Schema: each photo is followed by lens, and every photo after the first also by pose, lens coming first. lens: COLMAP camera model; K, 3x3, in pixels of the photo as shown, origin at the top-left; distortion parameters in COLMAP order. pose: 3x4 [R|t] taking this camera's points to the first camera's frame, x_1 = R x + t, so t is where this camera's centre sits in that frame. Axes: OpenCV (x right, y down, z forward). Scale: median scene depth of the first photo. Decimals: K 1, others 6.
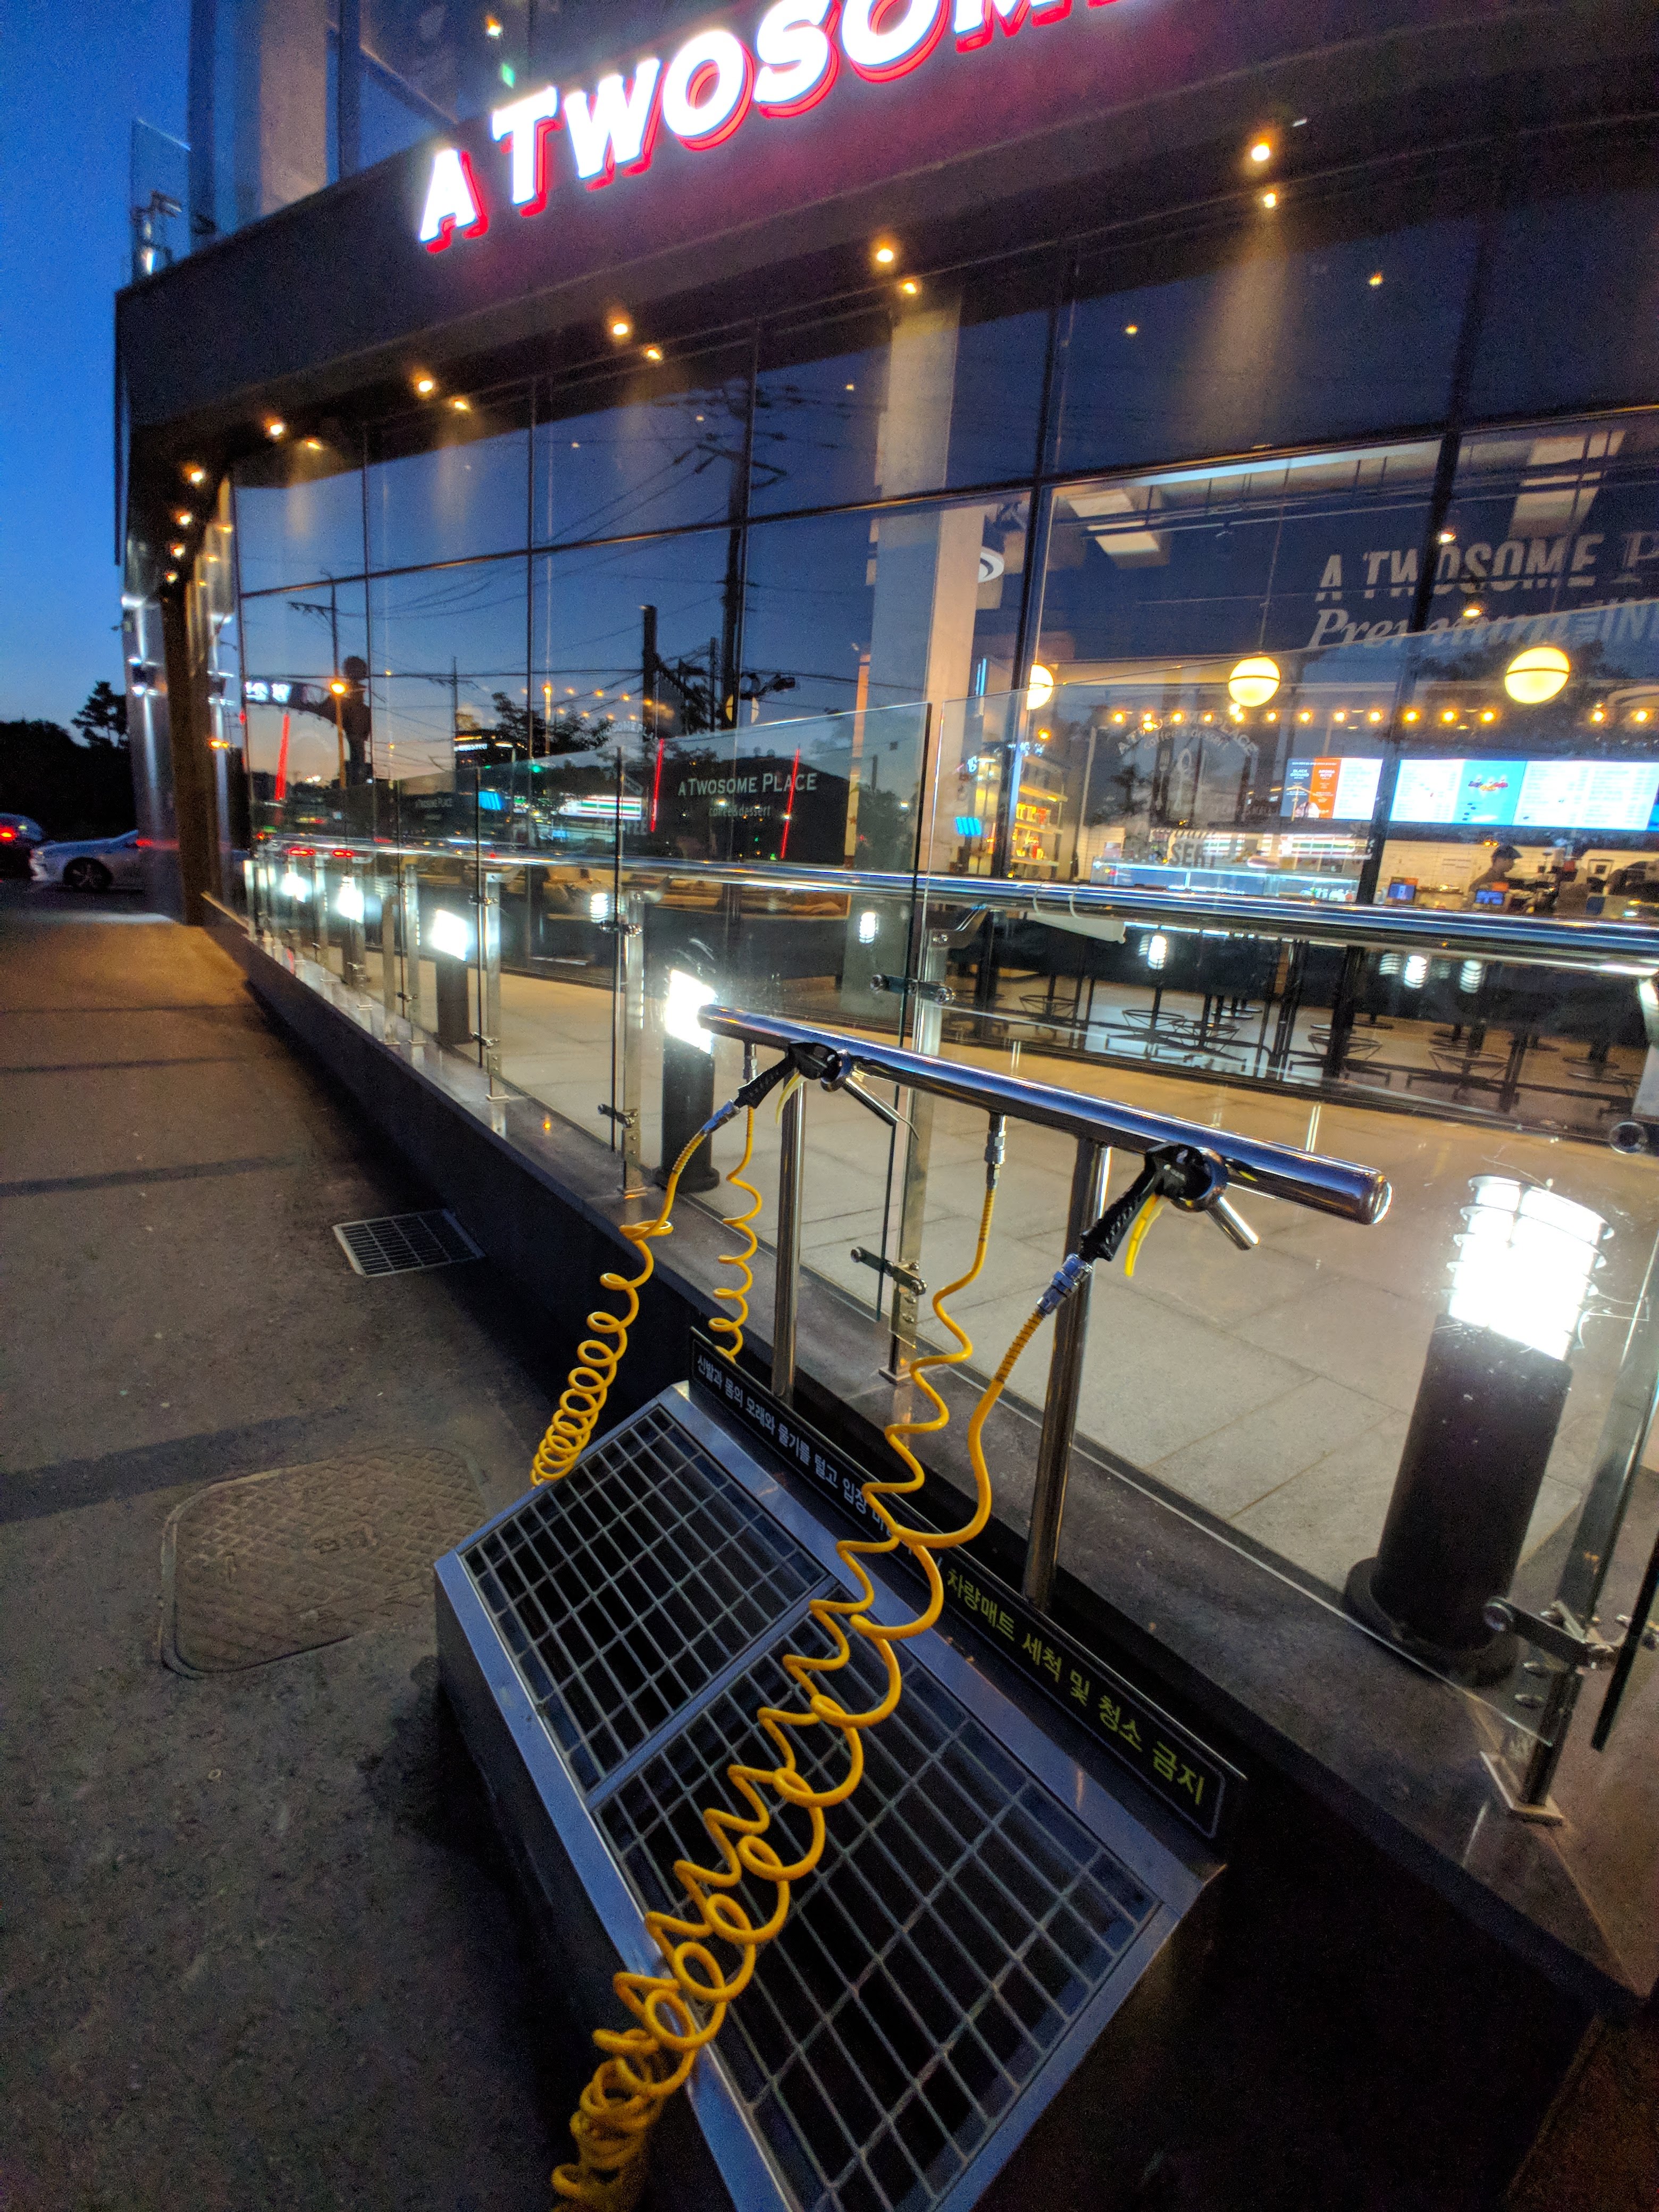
lens RADIAL K [[958.7, 0, 829.5], [0, 958.7, 1106.0], [0, 0, 1]] dist [-0.026600, 0.001061]
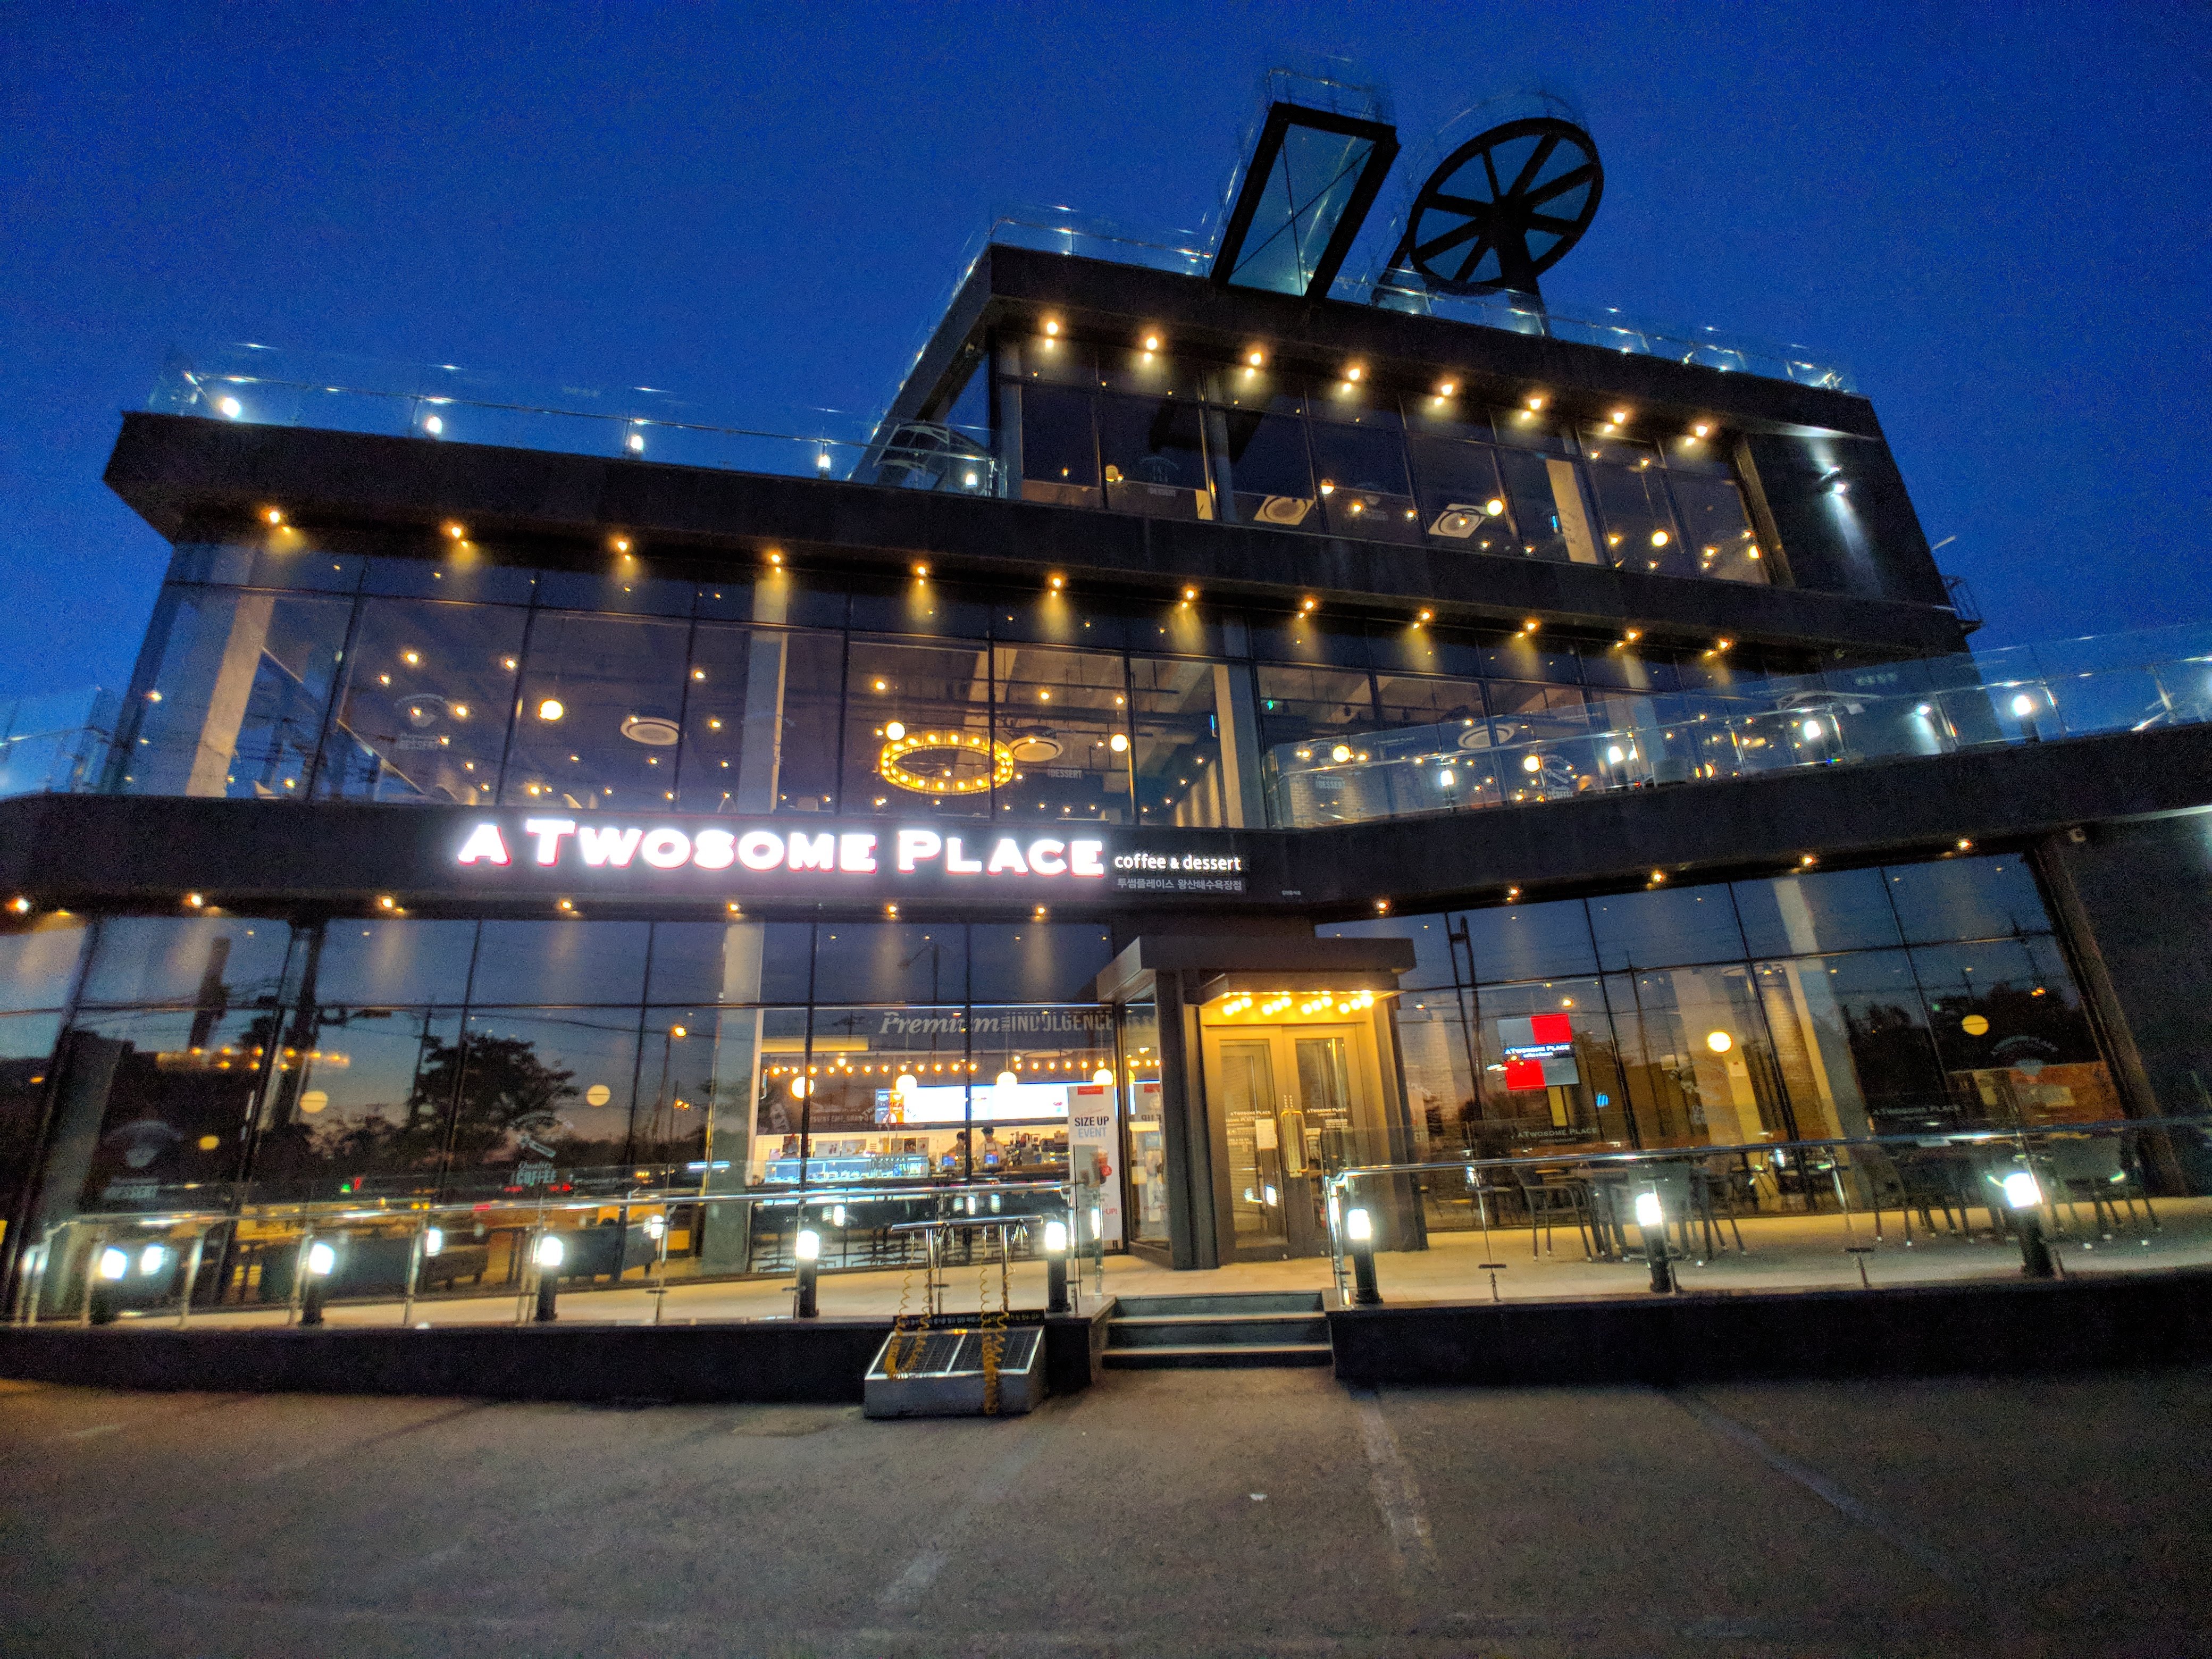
lens RADIAL K [[958.7, 0, 1106.0], [0, 958.7, 829.5], [0, 0, 1]] dist [-0.026600, 0.001061]
pose [[0.721082, 0.121197, 0.682167, -0.824396], [0.259972, 0.865315, -0.428537, 0.147777], [-0.642227, 0.486355, 0.592456, -0.971652]]
